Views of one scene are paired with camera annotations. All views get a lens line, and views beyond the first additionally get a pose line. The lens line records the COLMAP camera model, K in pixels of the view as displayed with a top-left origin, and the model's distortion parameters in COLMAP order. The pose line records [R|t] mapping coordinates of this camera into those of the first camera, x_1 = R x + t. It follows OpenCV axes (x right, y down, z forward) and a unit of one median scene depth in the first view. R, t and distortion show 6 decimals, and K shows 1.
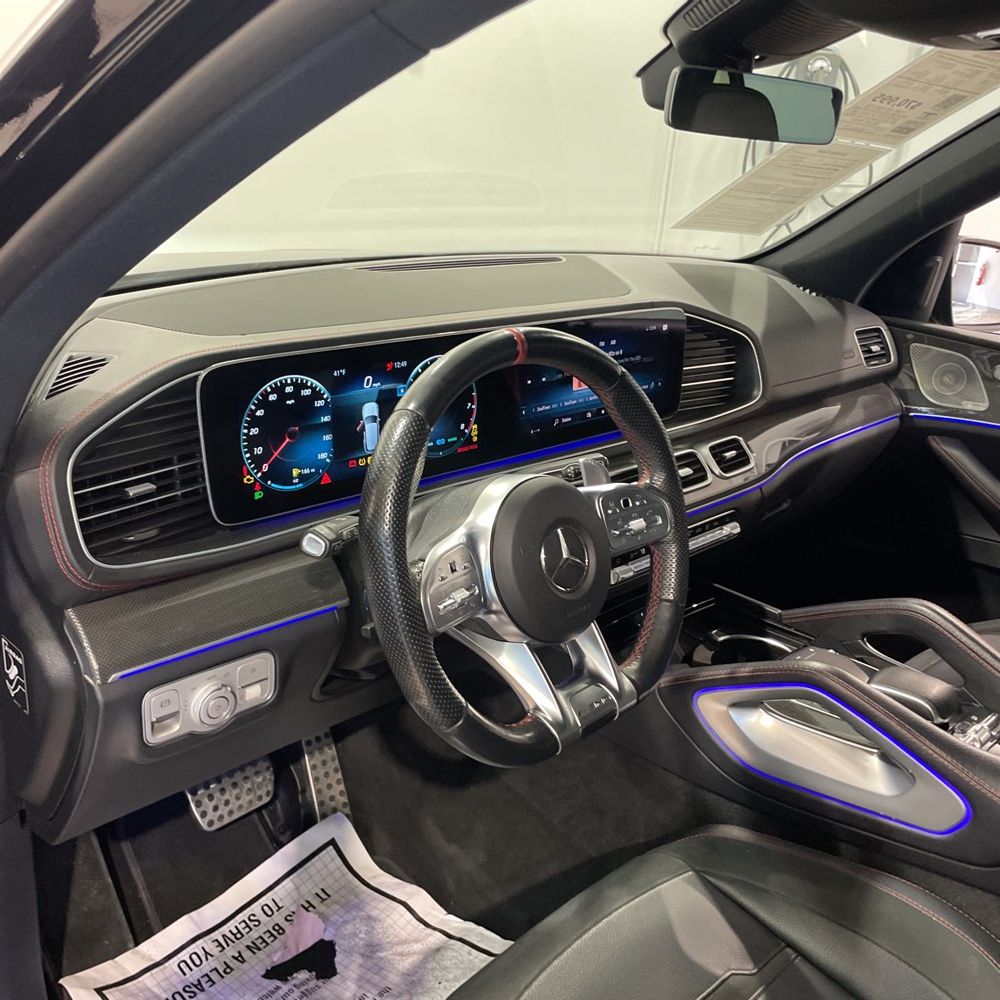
lens RADIAL K [[992.9, 0, 500.0], [0, 992.9, 500.0], [0, 0, 1]] dist [0.092539, -0.138875]
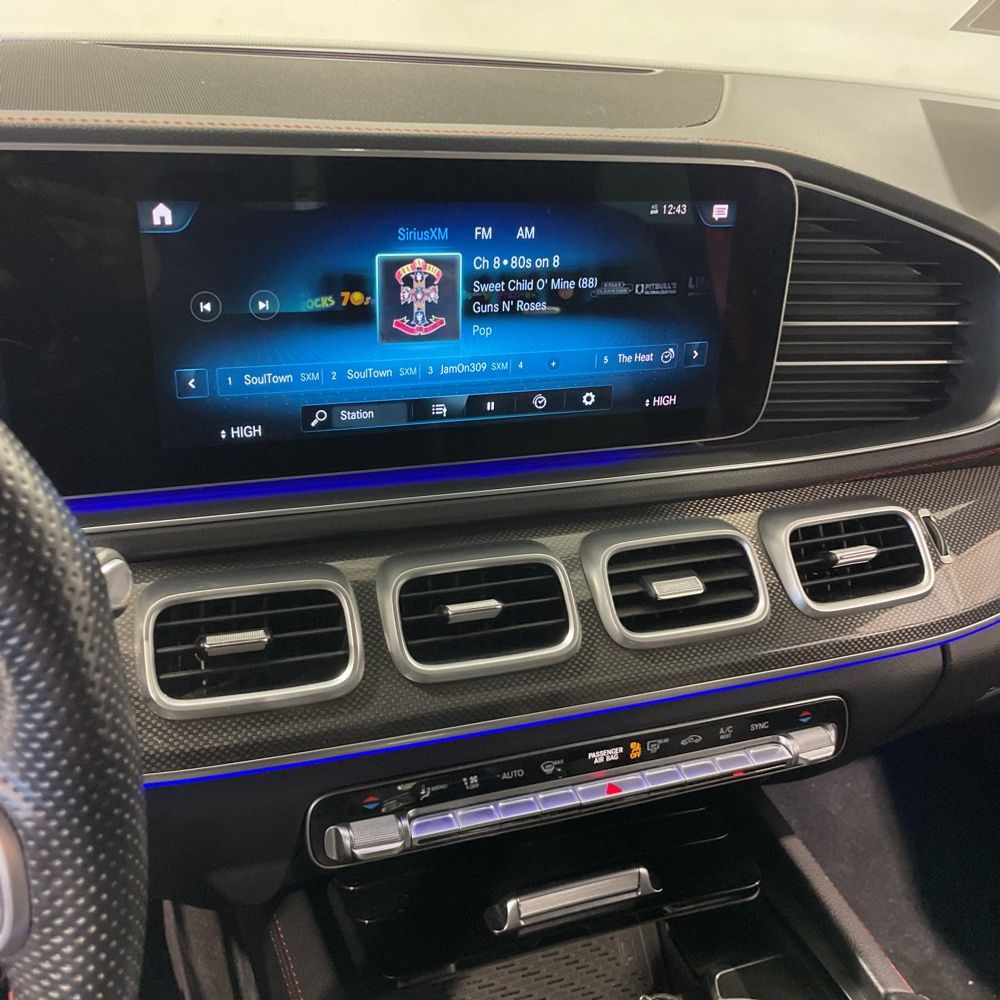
lens RADIAL K [[992.9, 0, 500.0], [0, 992.9, 500.0], [0, 0, 1]] dist [0.092539, -0.138875]
pose [[0.903003, 0.179368, -0.390400, 0.254091], [-0.149027, 0.983032, 0.106951, -0.088082], [0.402959, -0.038397, 0.914412, 0.581946]]
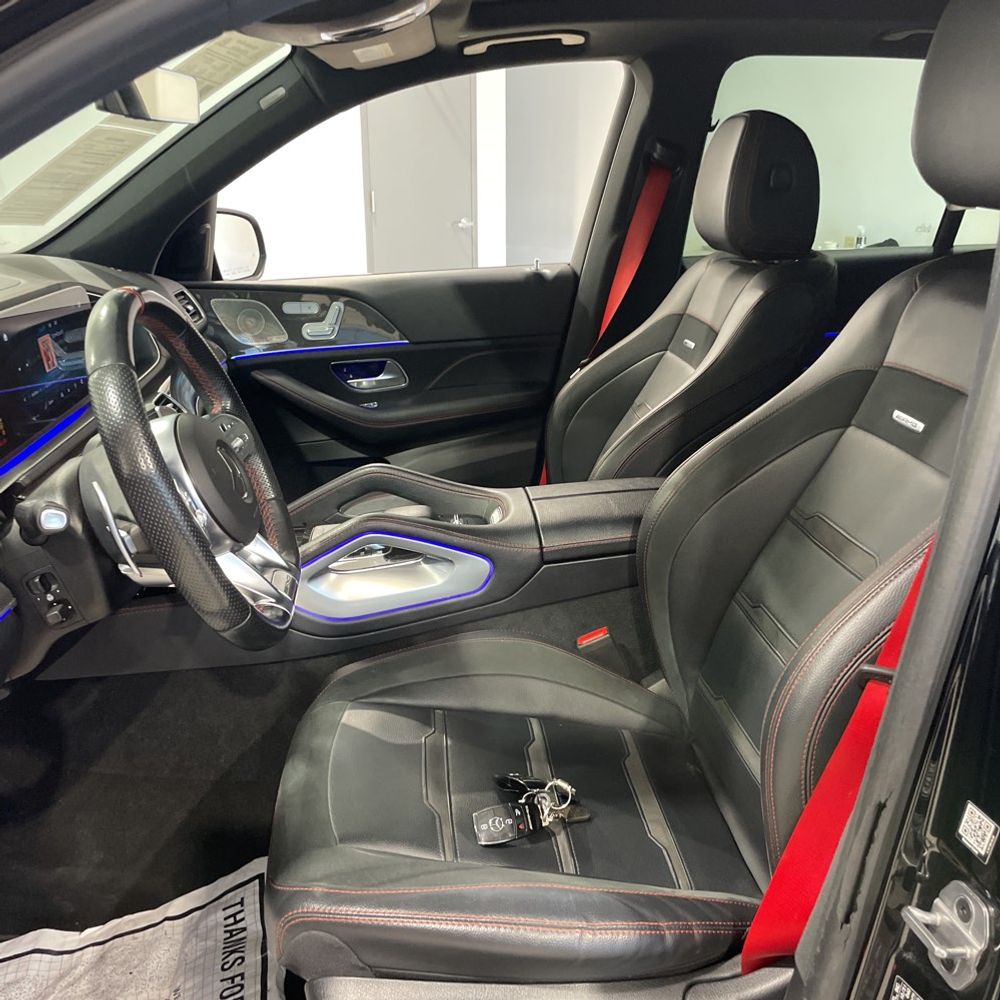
lens RADIAL K [[992.9, 0, 500.0], [0, 992.9, 500.0], [0, 0, 1]] dist [0.092539, -0.138875]
pose [[0.623738, -0.315001, 0.715350, -0.370391], [0.320635, 0.937767, 0.133369, 0.020698], [-0.712842, 0.146179, 0.685921, -0.017016]]
